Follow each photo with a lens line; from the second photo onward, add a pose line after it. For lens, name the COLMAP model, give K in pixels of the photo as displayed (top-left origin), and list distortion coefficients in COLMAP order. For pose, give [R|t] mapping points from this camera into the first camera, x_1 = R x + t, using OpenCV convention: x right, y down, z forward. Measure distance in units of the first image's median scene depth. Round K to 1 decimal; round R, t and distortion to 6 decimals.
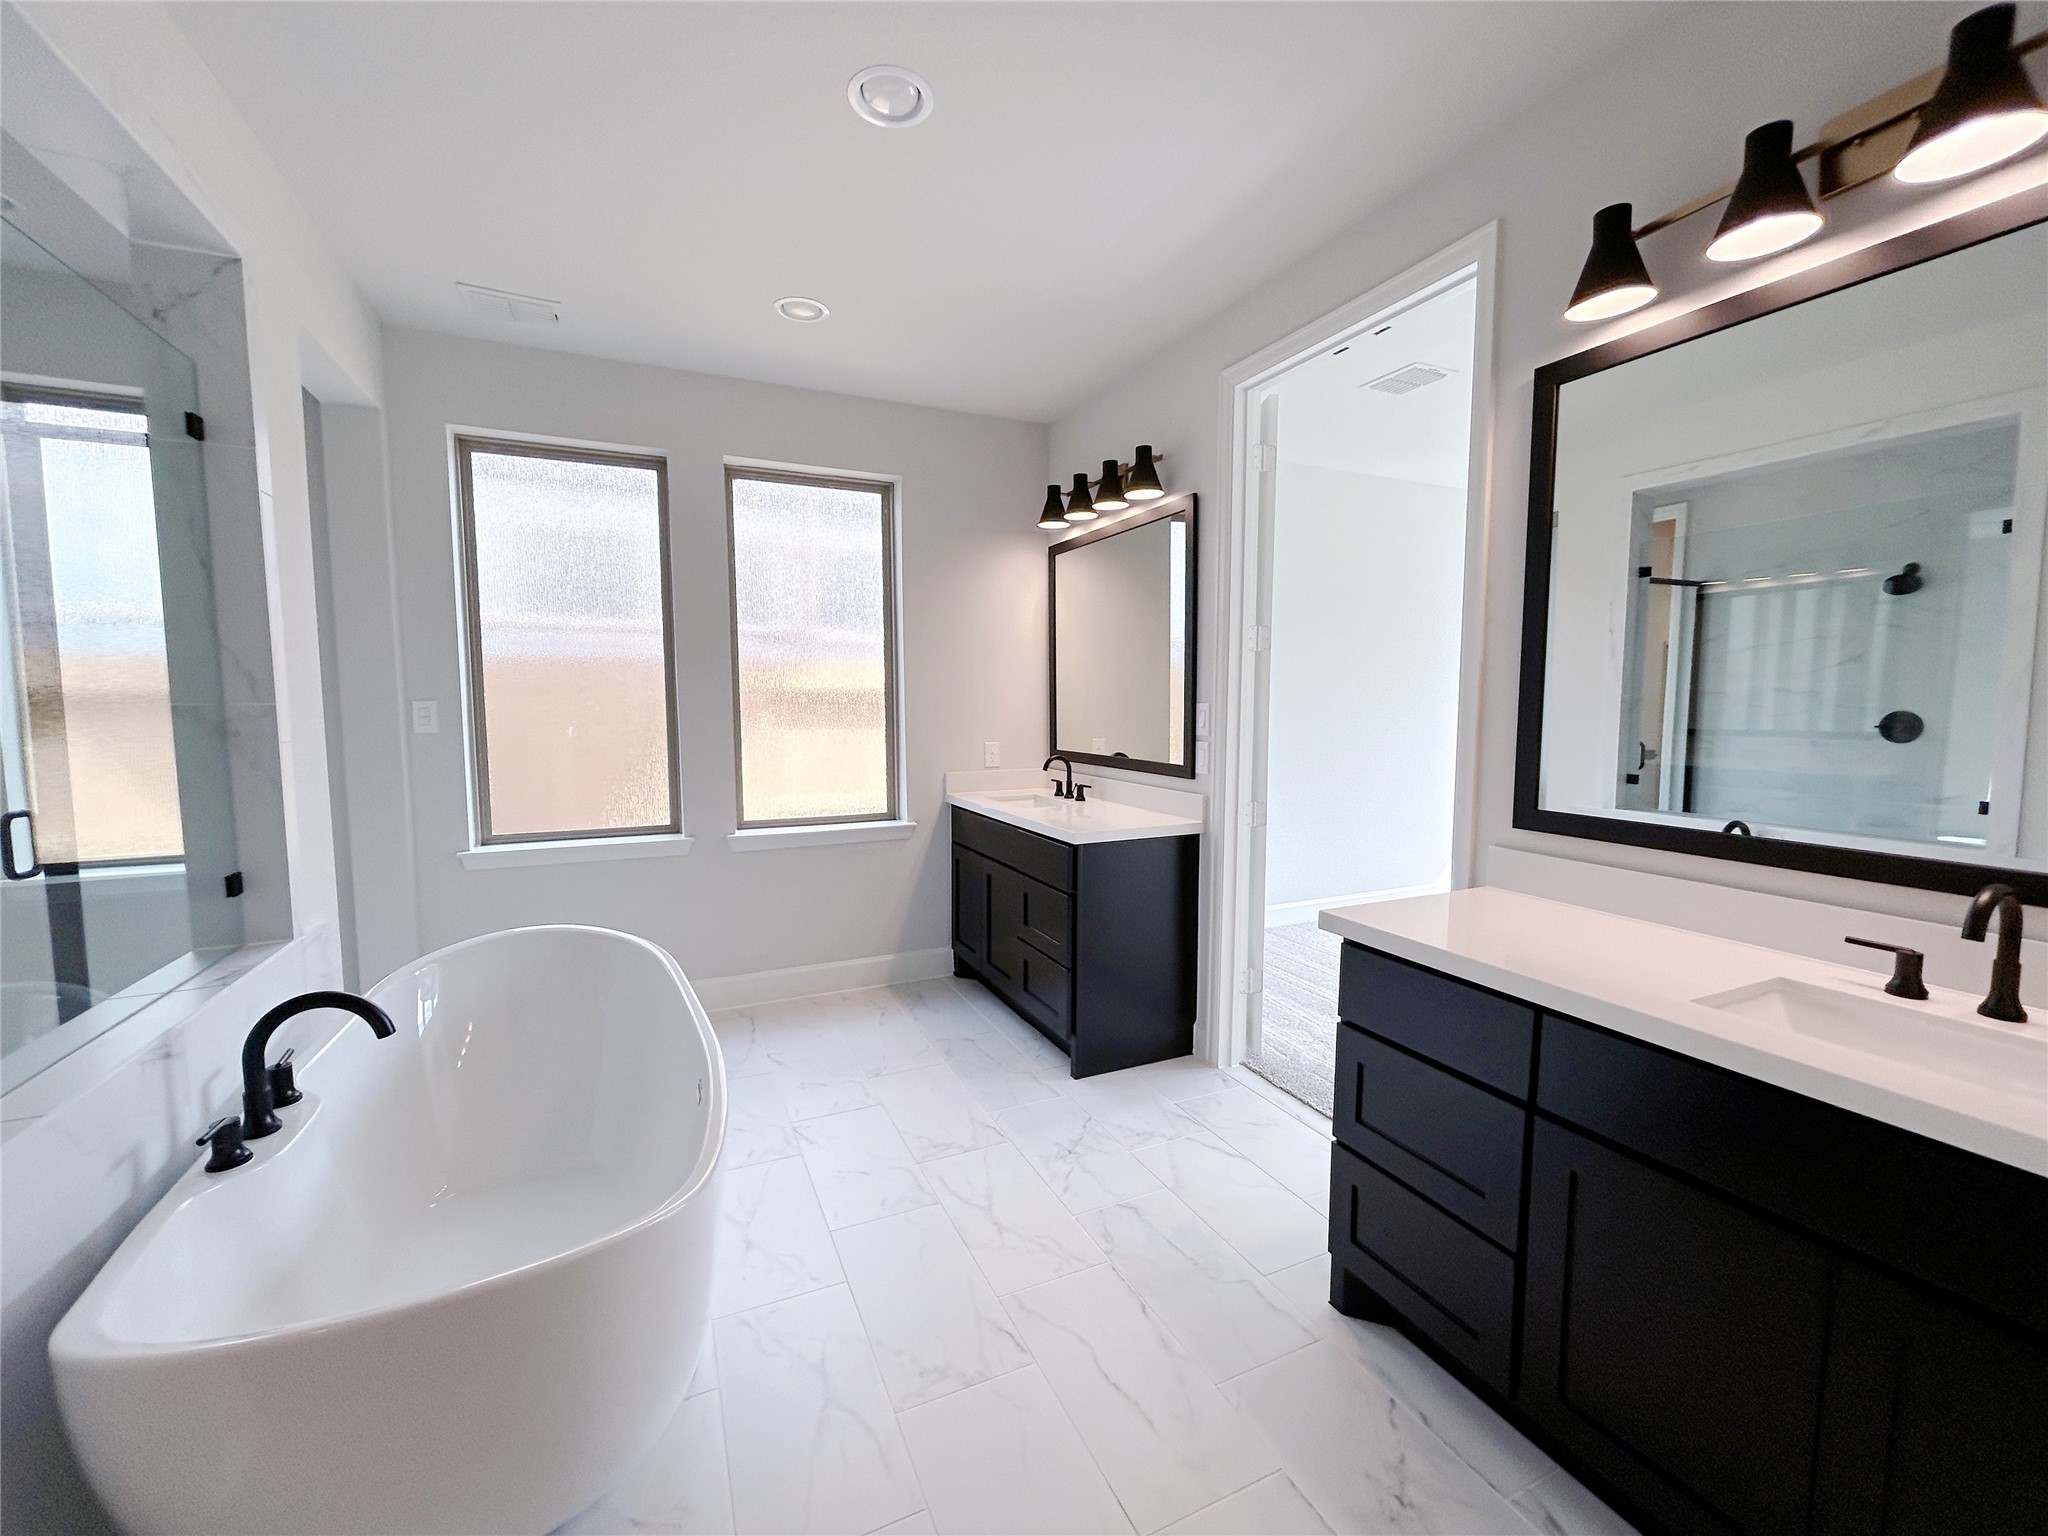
lens RADIAL K [[825.2, 0, 1021.3], [0, 825.2, 767.3], [0, 0, 1]] dist [-0.001106, 0.001313]
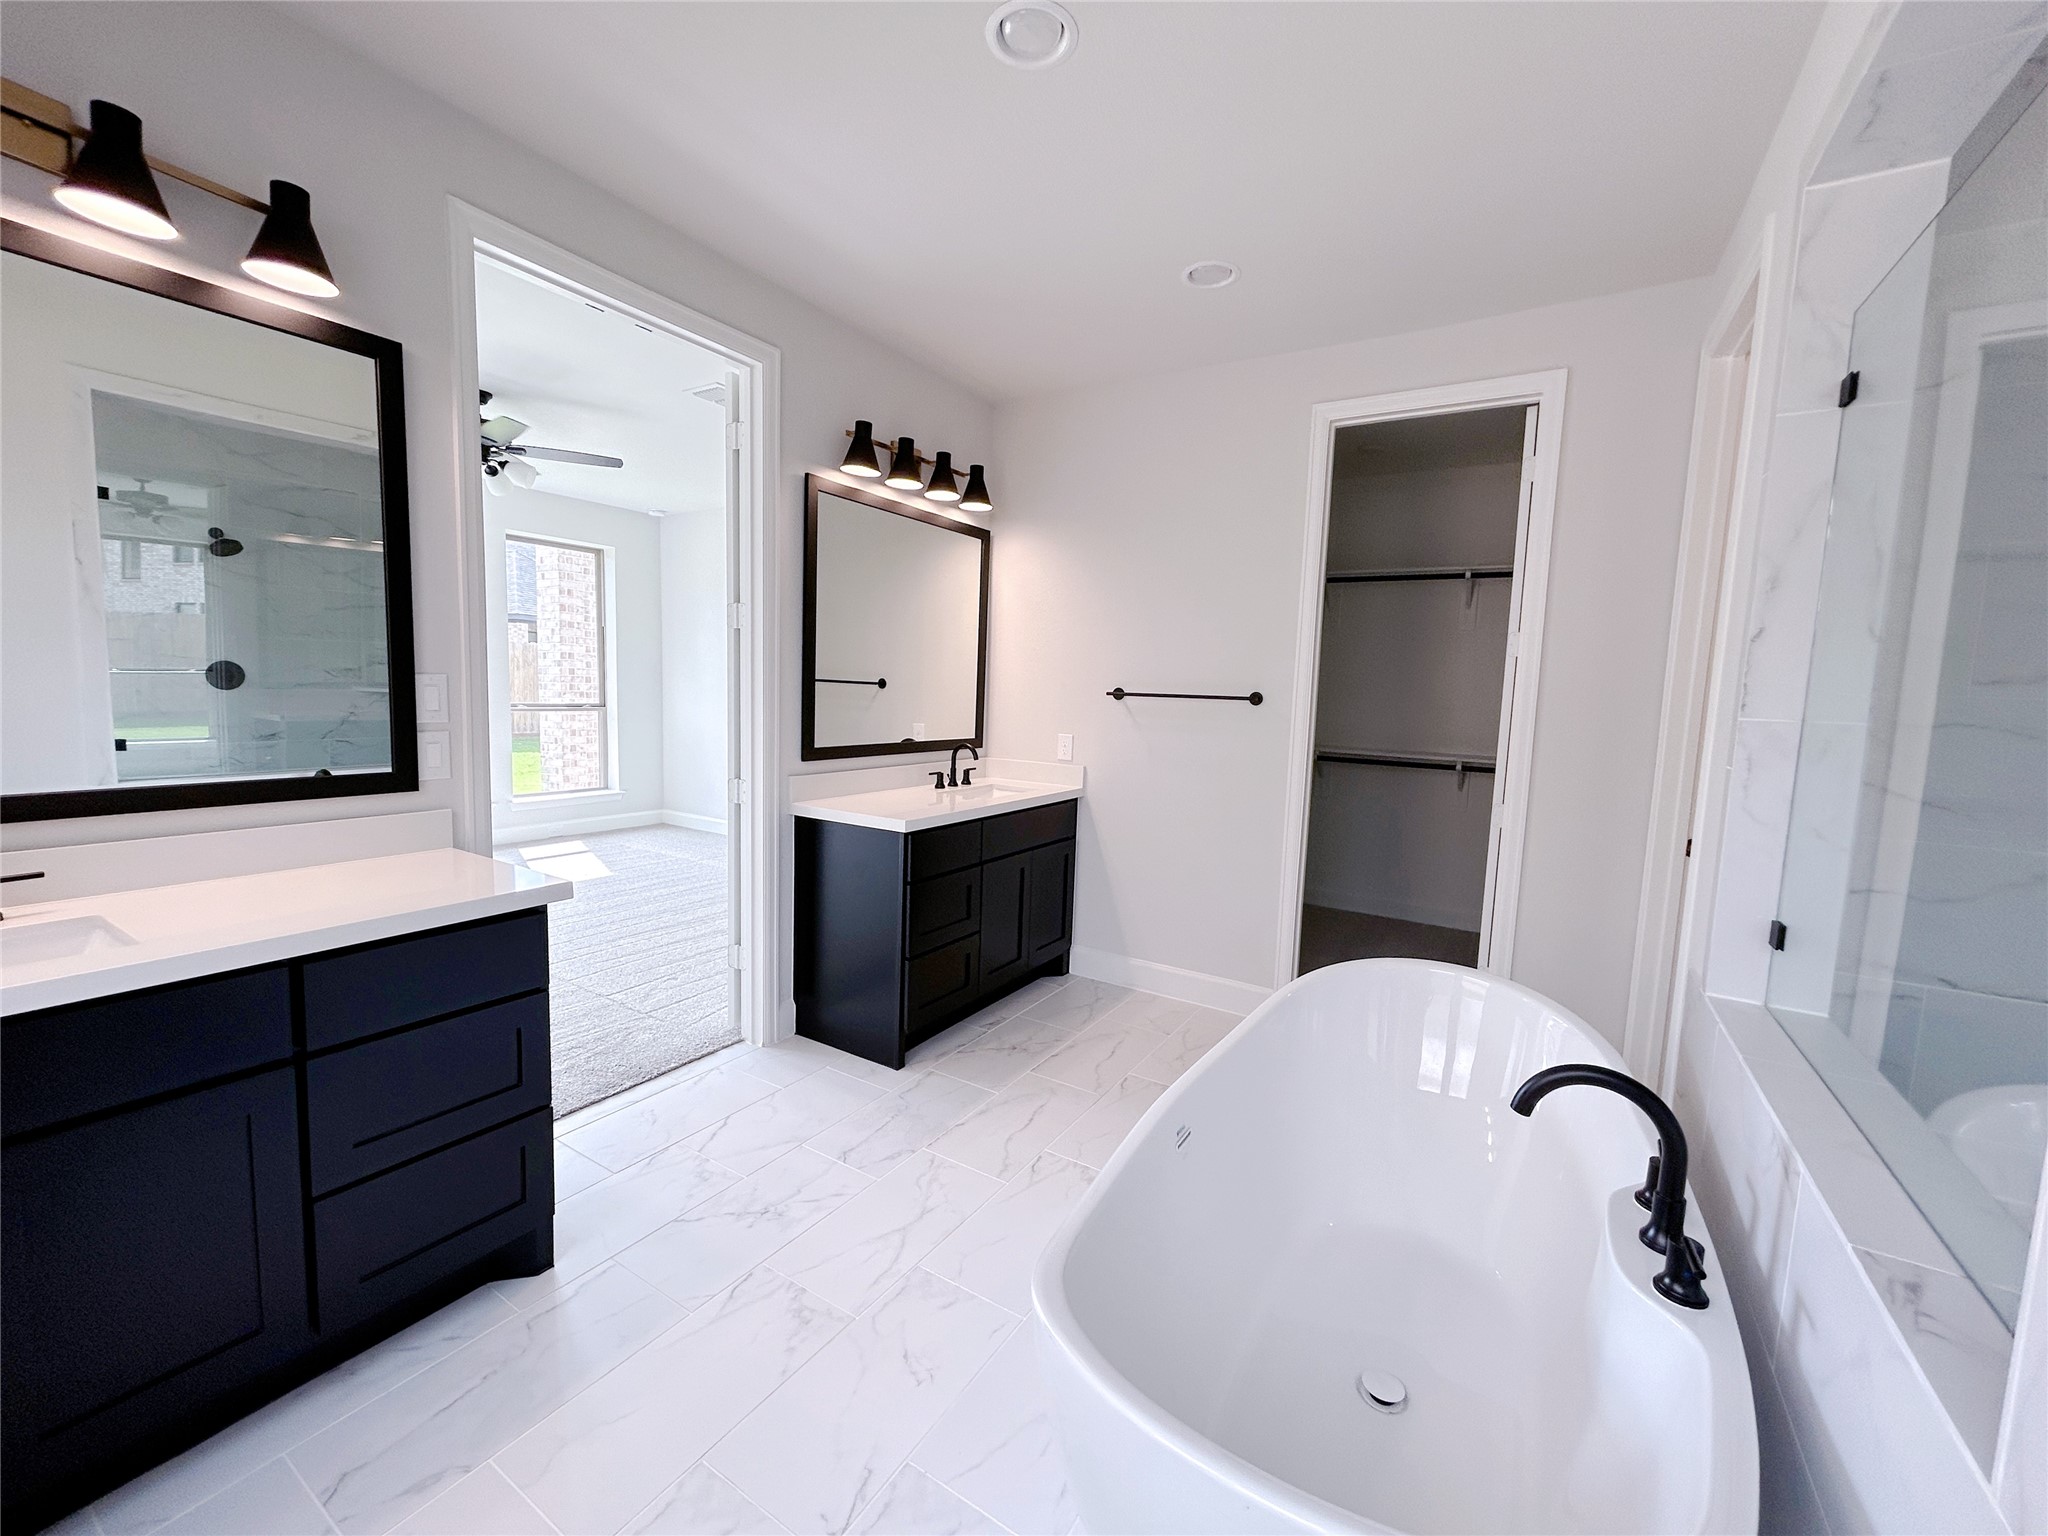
lens RADIAL K [[825.2, 0, 1021.3], [0, 825.2, 767.3], [0, 0, 1]] dist [-0.001106, 0.001313]
pose [[-0.546317, -0.101826, 0.831366, -0.877510], [0.036569, 0.988736, 0.145131, -0.119937], [-0.836780, 0.109690, -0.536440, 1.393099]]
